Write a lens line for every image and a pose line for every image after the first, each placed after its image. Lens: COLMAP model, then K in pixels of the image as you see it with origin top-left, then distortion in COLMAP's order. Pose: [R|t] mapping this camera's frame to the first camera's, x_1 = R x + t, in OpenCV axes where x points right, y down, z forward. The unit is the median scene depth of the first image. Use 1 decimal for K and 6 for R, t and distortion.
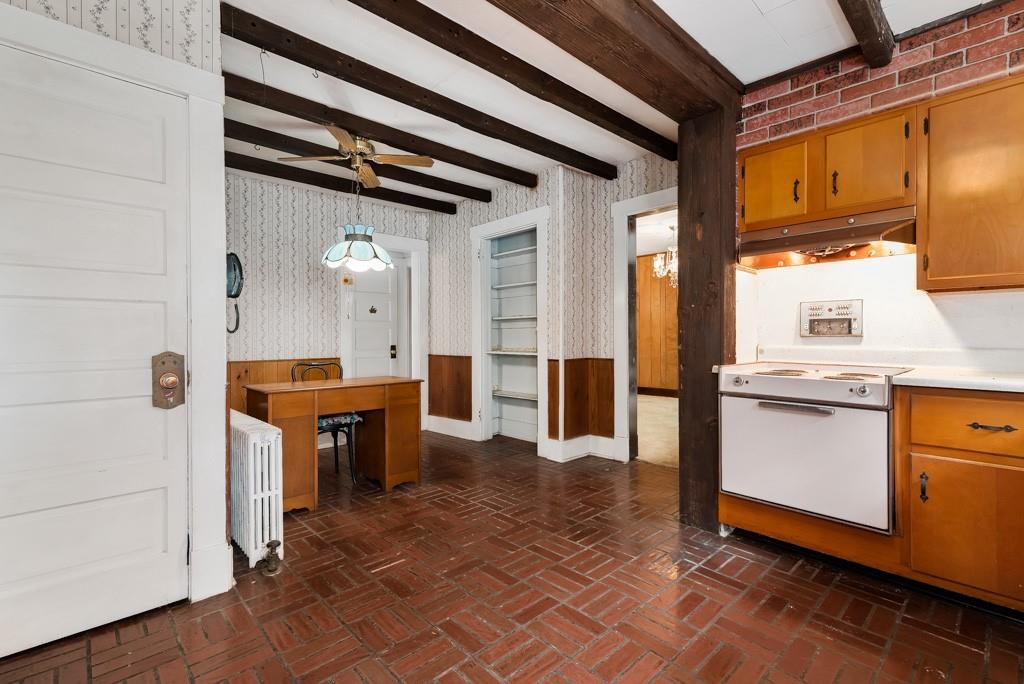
lens RADIAL K [[463.7, 0, 509.4], [0, 463.7, 336.8], [0, 0, 1]] dist [0.012082, 0.001146]
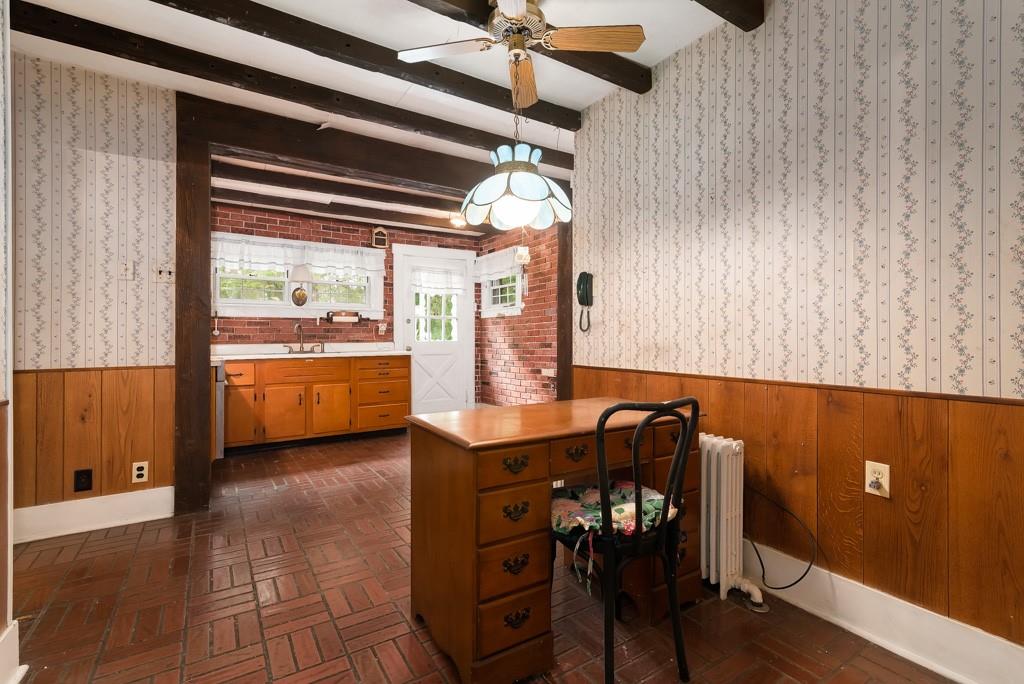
lens RADIAL K [[463.7, 0, 511.7], [0, 463.7, 338.9], [0, 0, 1]] dist [0.012082, 0.001146]
pose [[-0.985178, 0.006400, 0.171416, -0.614588], [0.006523, 0.999979, 0.000153, 0.010445], [-0.171412, 0.001269, -0.985199, 2.339381]]
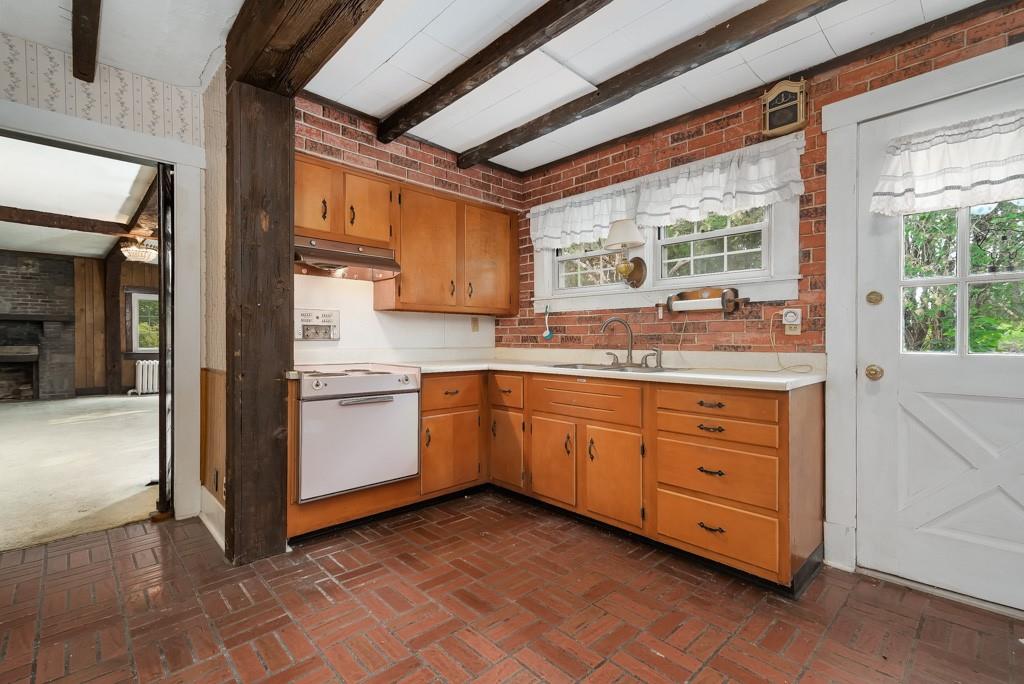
lens RADIAL K [[463.7, 0, 512.8], [0, 463.7, 340.6], [0, 0, 1]] dist [0.012082, 0.001146]
pose [[-0.014266, -0.001637, 0.999897, -0.558789], [-0.002722, 0.999995, 0.001598, -0.003556], [-0.999895, -0.002699, -0.014270, 0.632053]]
